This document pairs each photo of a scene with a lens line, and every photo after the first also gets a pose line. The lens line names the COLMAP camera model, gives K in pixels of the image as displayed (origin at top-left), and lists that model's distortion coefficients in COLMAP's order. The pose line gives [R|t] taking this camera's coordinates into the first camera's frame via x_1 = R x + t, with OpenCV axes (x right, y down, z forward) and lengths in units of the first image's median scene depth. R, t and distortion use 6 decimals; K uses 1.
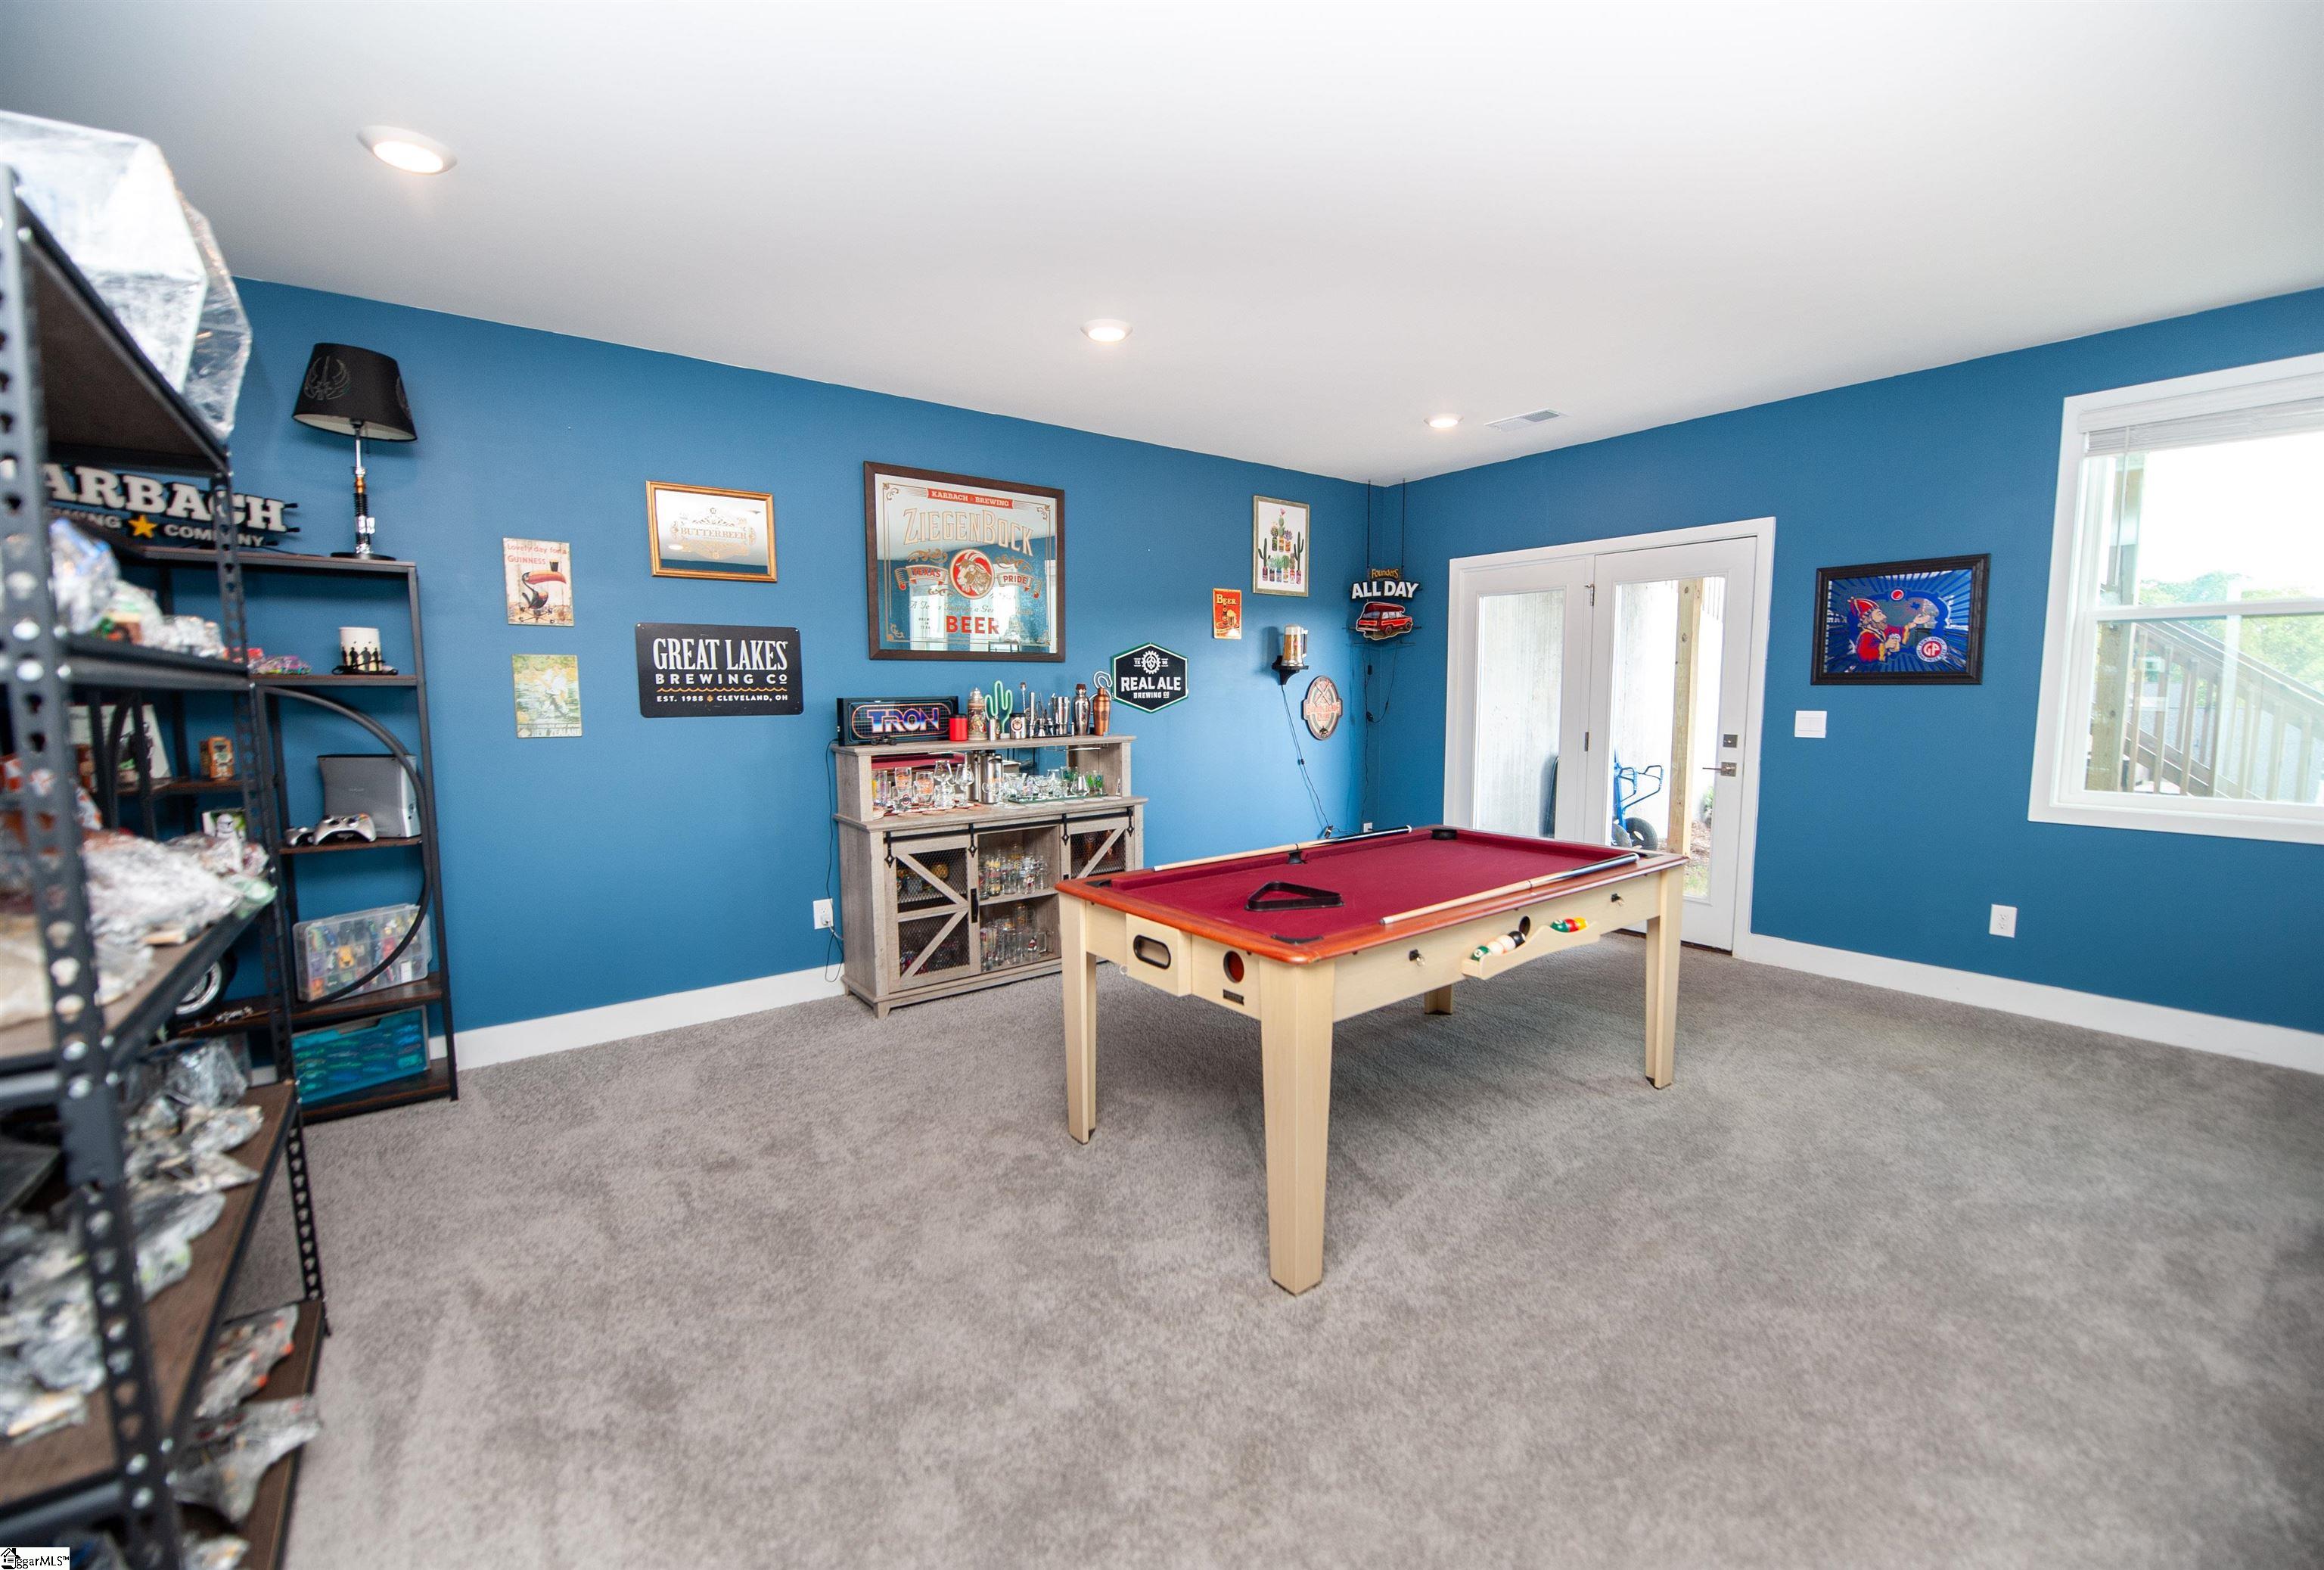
lens RADIAL K [[942.7, 0, 1183.7], [0, 942.7, 794.8], [0, 0, 1]] dist [-0.014075, -0.004771]
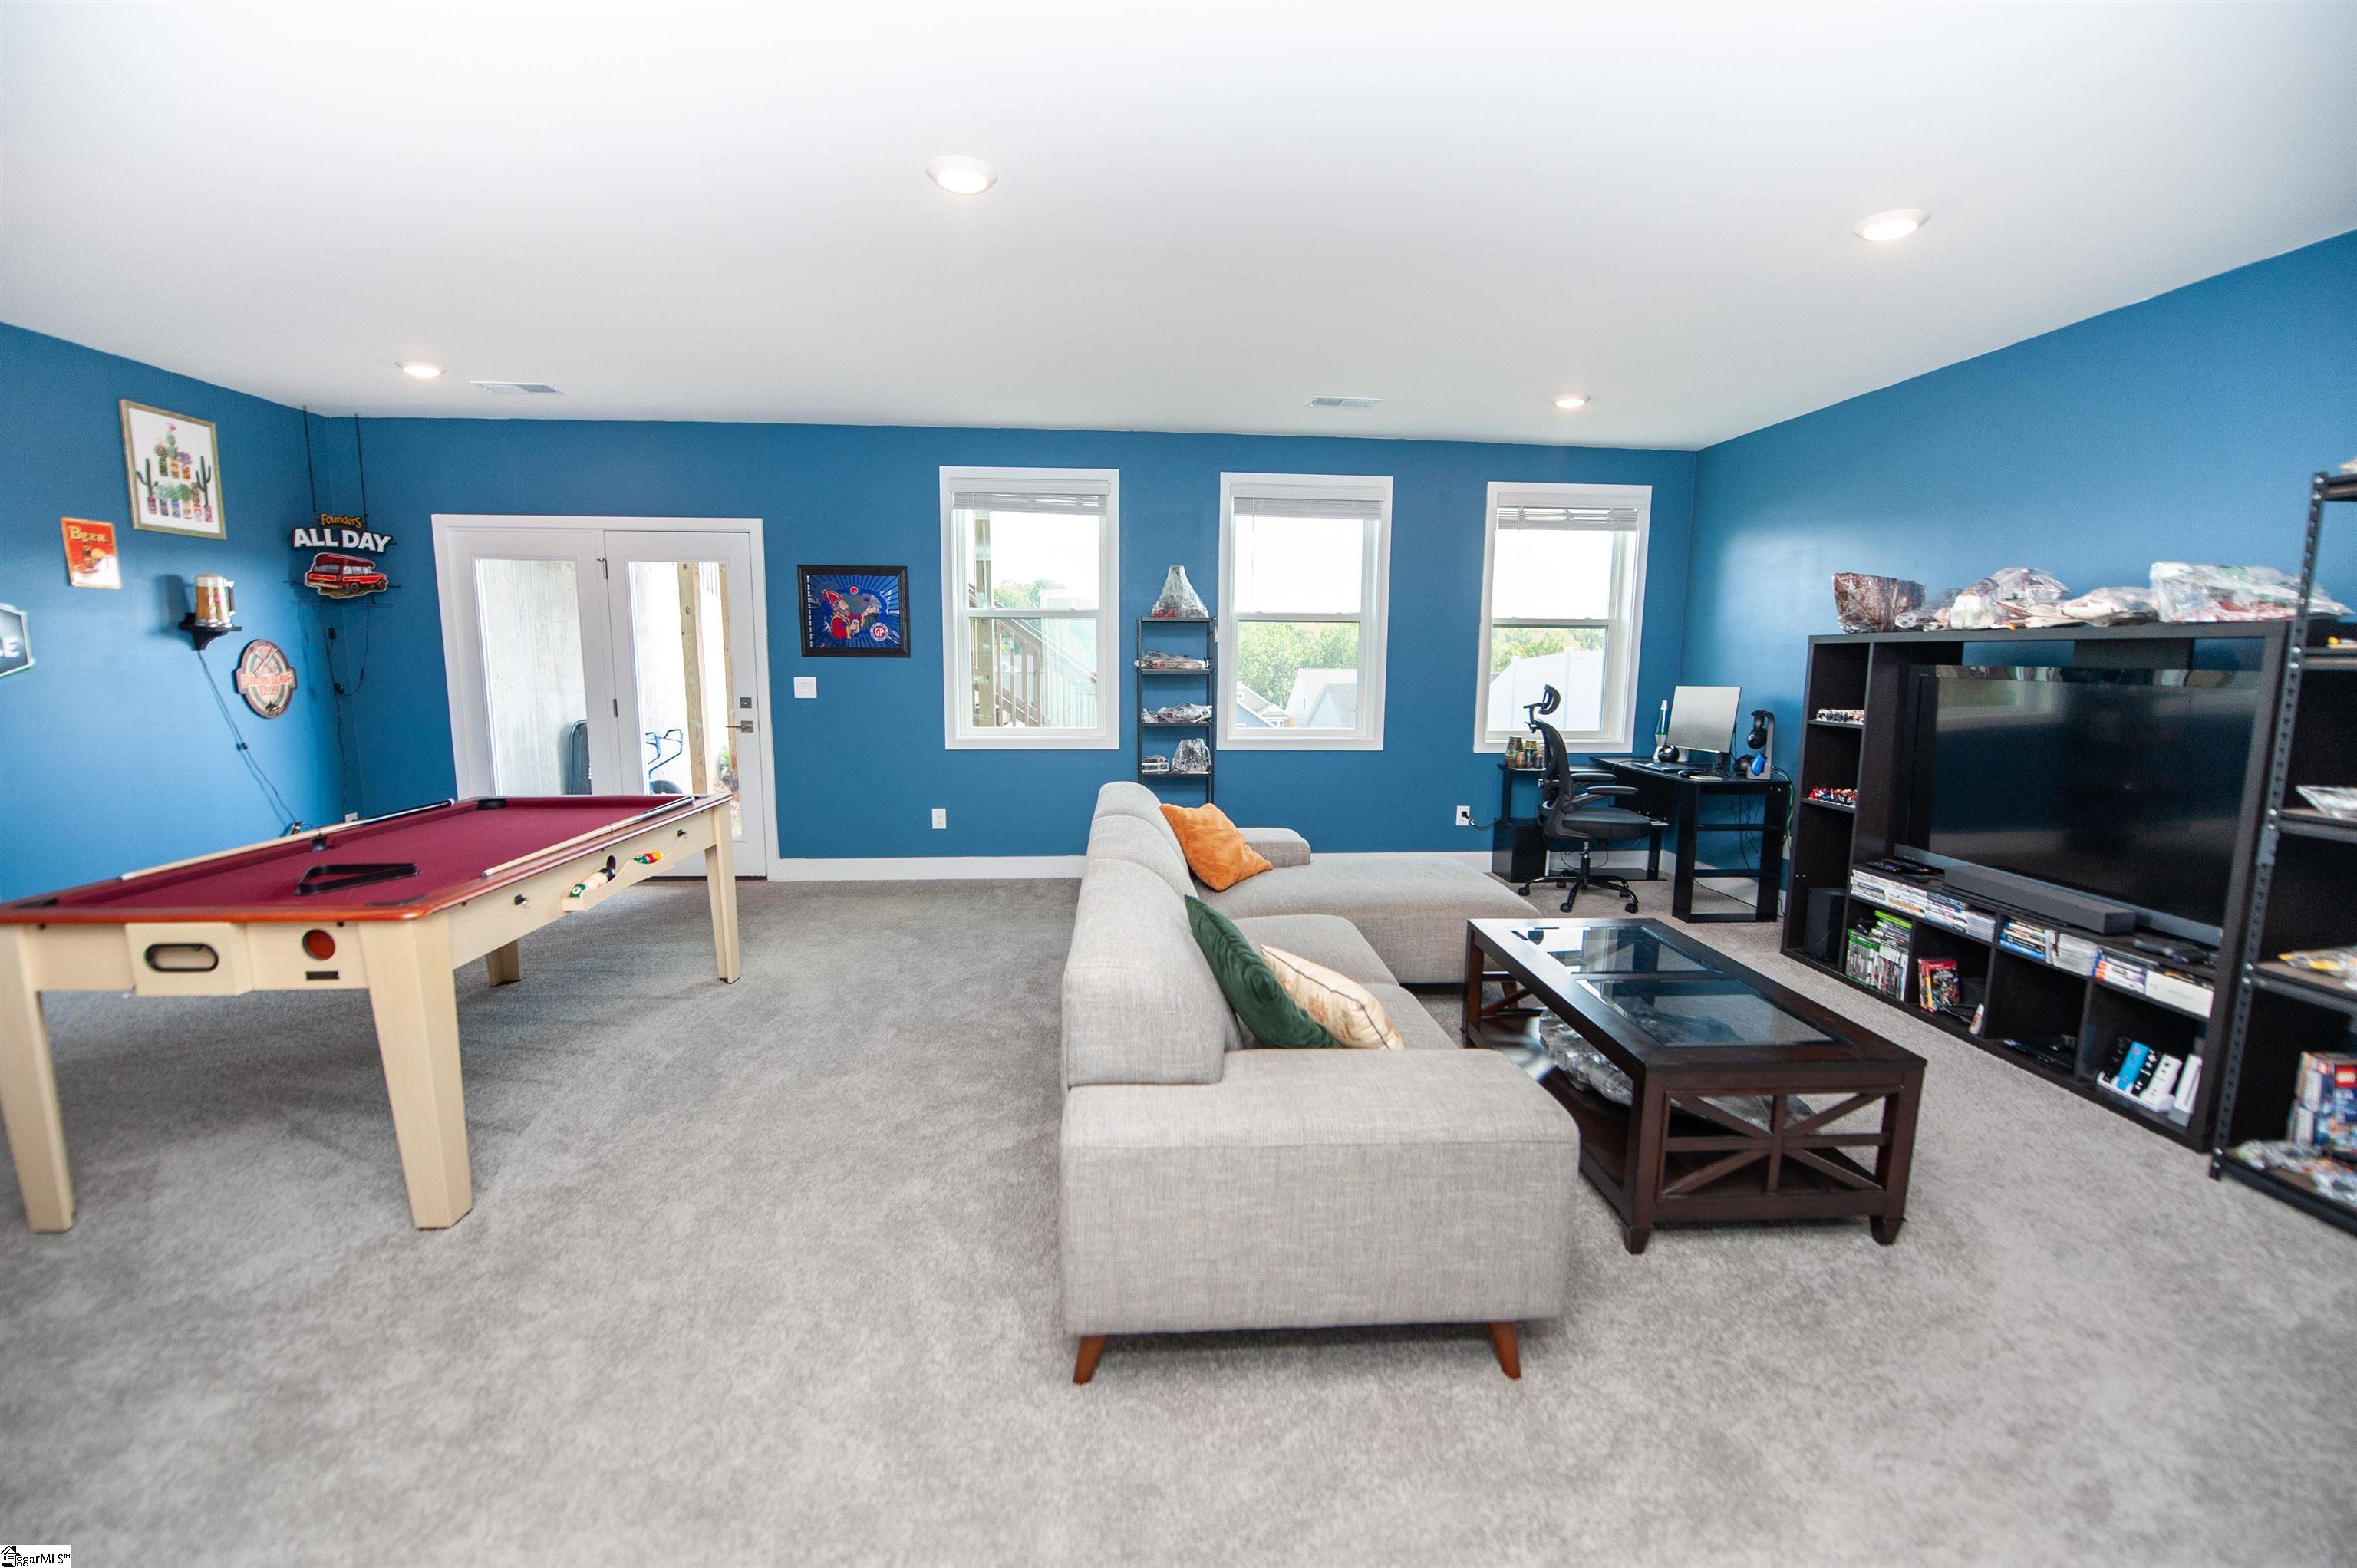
lens RADIAL K [[951.9, 0, 1194.3], [0, 951.9, 788.7], [0, 0, 1]] dist [-0.019073, -0.001004]
pose [[0.552303, -0.102053, 0.827373, -0.126692], [0.079540, 0.994402, 0.069560, 0.014463], [-0.829840, 0.027391, 0.557328, -0.163758]]
